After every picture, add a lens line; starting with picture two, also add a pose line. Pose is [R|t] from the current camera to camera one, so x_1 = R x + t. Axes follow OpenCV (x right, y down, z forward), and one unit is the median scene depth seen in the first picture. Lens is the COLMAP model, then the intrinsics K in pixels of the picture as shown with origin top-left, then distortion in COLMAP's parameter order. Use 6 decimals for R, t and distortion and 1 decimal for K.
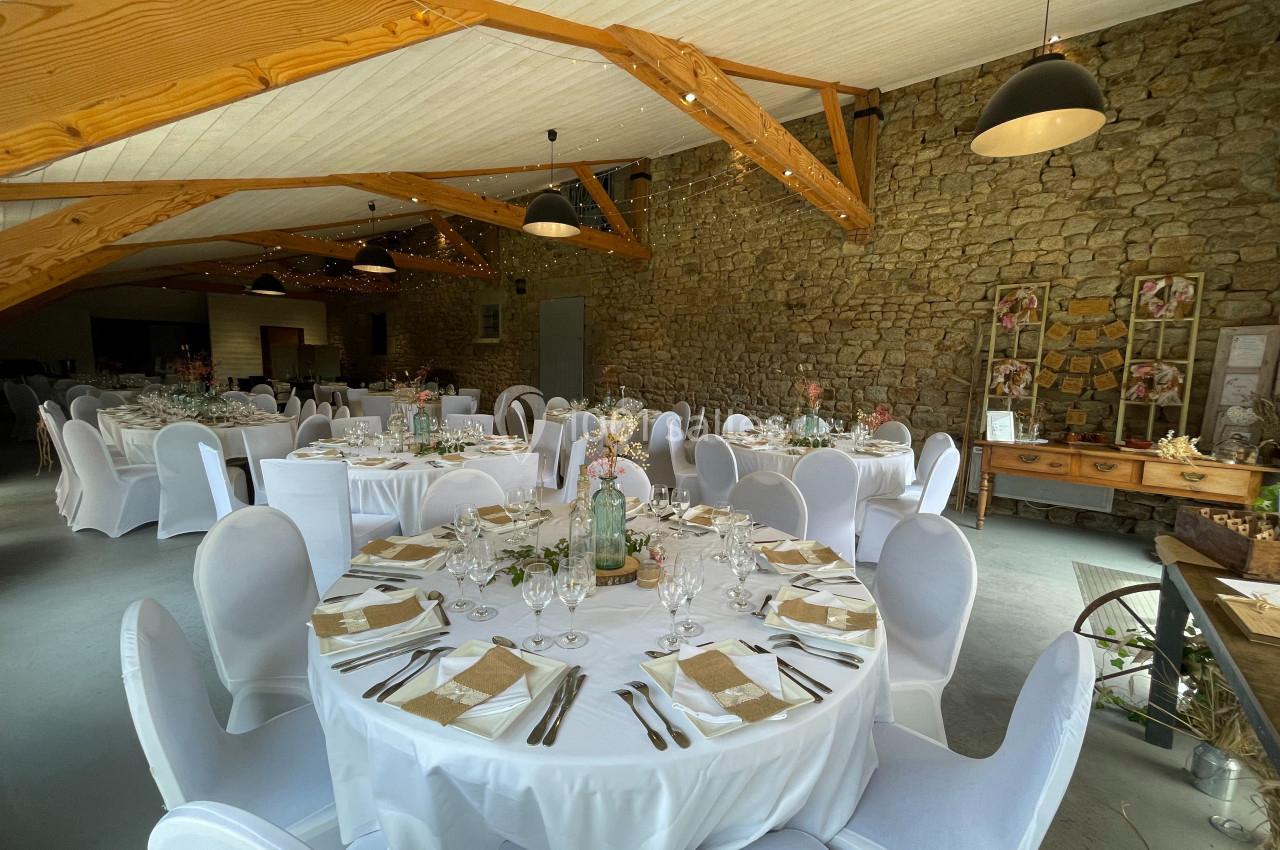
lens RADIAL K [[508.8, 0, 640.0], [0, 508.8, 425.0], [0, 0, 1]] dist [-0.001931, -0.000379]
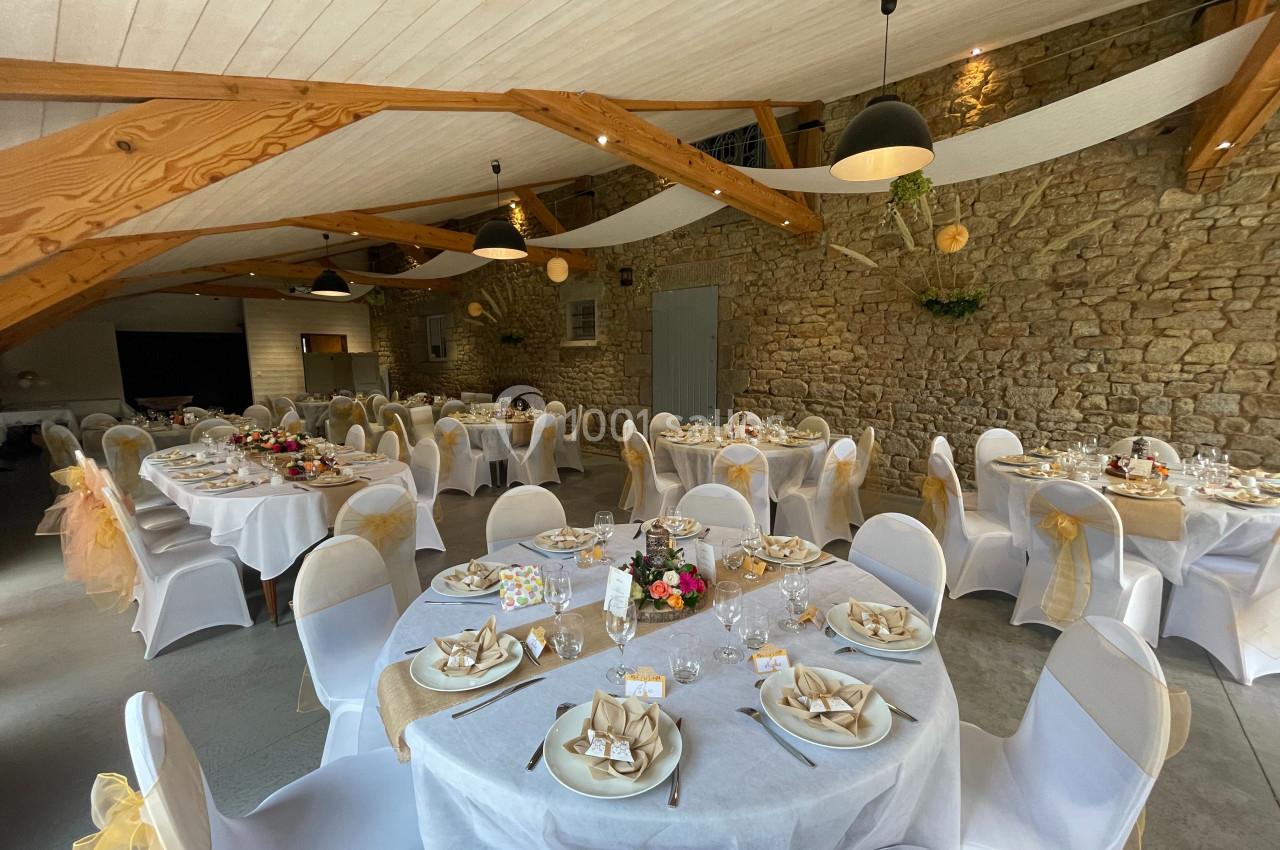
lens RADIAL K [[508.8, 0, 640.0], [0, 508.8, 425.0], [0, 0, 1]] dist [-0.001931, -0.000379]
pose [[0.999361, -0.029598, -0.020039, -0.304239], [0.029816, 0.999498, 0.010702, -0.059041], [0.019712, -0.011292, 0.999742, 0.255729]]
